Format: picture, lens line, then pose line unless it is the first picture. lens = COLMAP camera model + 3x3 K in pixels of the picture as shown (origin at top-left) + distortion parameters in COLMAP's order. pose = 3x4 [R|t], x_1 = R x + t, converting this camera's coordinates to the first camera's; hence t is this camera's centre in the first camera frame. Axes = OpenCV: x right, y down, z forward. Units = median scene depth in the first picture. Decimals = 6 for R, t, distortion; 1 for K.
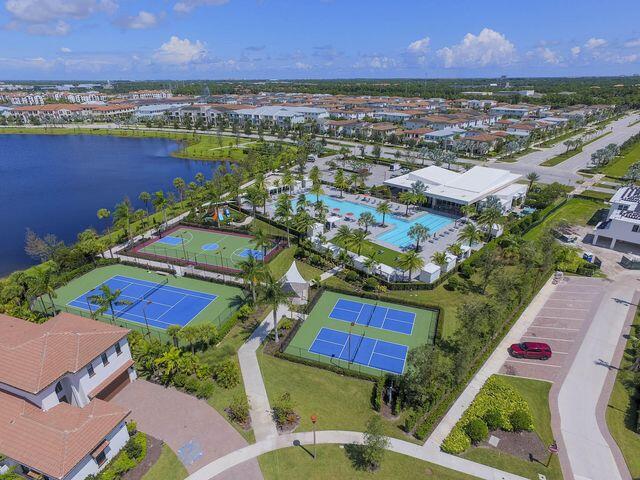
lens RADIAL K [[371.0, 0, 318.0], [0, 371.0, 236.9], [0, 0, 1]] dist [-0.002984, 0.014686]
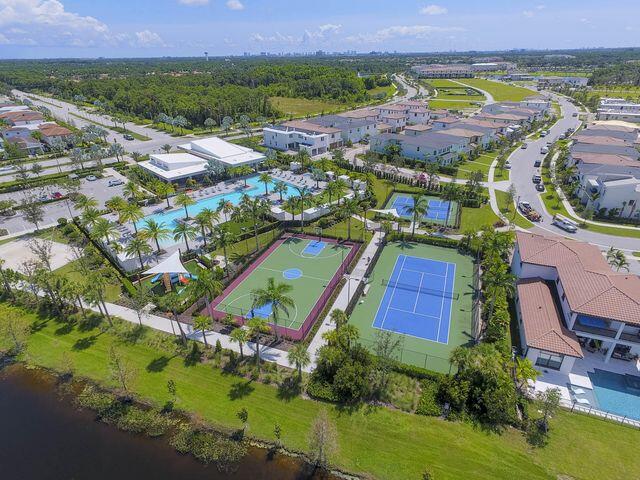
lens RADIAL K [[371.0, 0, 318.0], [0, 371.0, 236.9], [0, 0, 1]] dist [-0.002984, 0.014686]
pose [[0.014179, -0.437748, 0.898986, -1.138260], [0.412425, 0.821594, 0.393559, -0.388157], [-0.910881, 0.365184, 0.192188, 0.889078]]
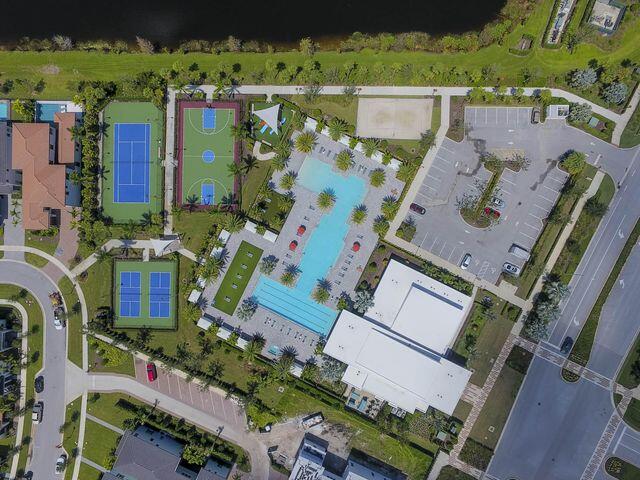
lens RADIAL K [[371.0, 0, 318.0], [0, 371.0, 236.9], [0, 0, 1]] dist [-0.002984, 0.014686]
pose [[0.334427, 0.942414, -0.003748, 0.118859], [-0.358873, 0.131025, 0.924144, -1.456409], [0.871418, -0.307714, 0.382026, 0.877752]]
